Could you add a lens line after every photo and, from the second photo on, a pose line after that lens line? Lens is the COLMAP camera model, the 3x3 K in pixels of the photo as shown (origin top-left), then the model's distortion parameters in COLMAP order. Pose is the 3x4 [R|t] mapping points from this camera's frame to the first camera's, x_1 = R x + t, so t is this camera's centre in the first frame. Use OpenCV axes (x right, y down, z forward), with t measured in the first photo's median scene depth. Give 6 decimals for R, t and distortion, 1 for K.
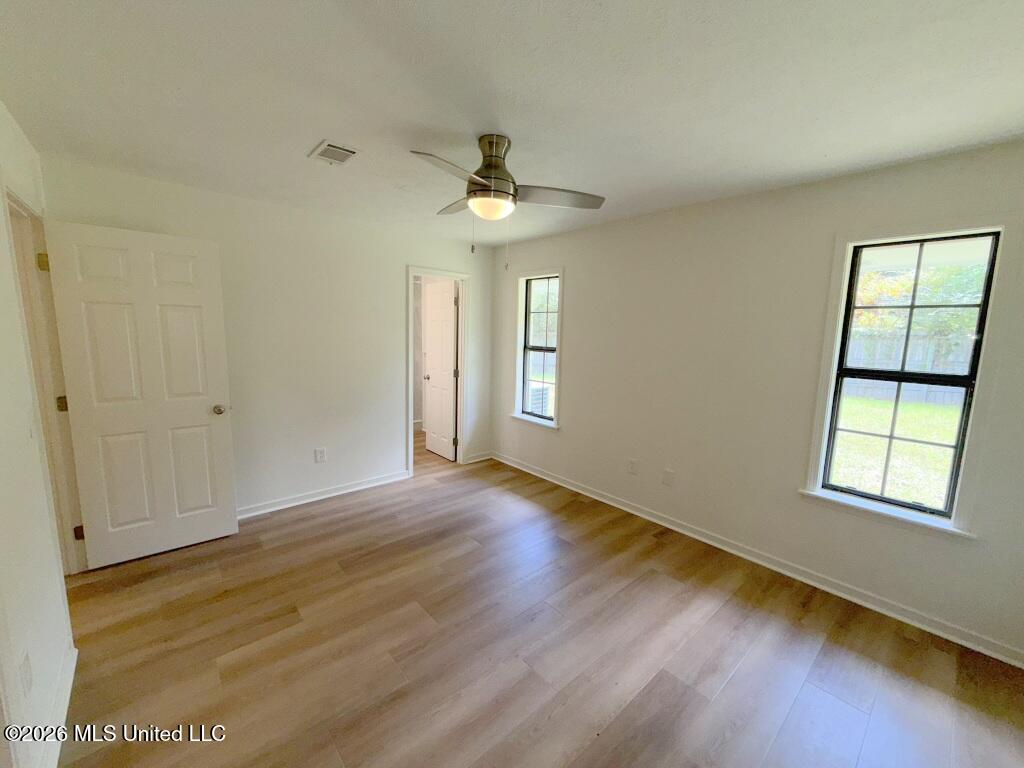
lens RADIAL K [[409.8, 0, 507.7], [0, 409.8, 385.4], [0, 0, 1]] dist [-0.000695, 0.000633]
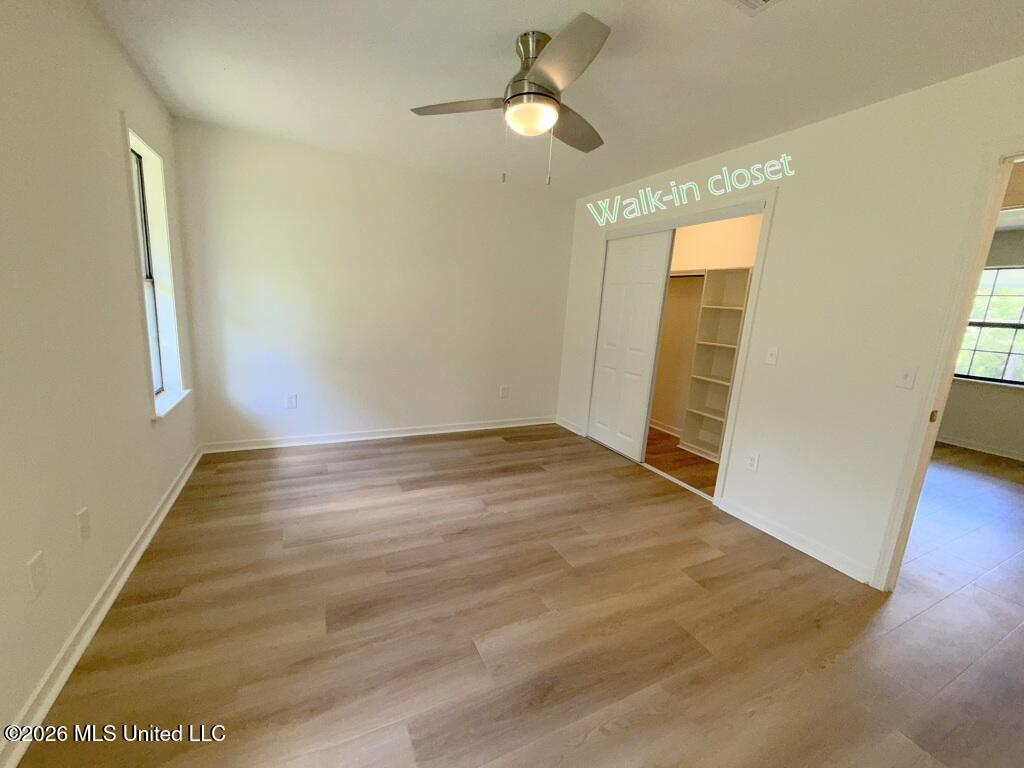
lens RADIAL K [[409.8, 0, 507.7], [0, 409.8, 385.4], [0, 0, 1]] dist [-0.000695, 0.000633]
pose [[-0.963854, -0.134884, 0.229763, -0.256407], [-0.054588, 0.944061, 0.325221, -0.167382], [-0.260778, 0.300923, -0.917300, 1.899648]]
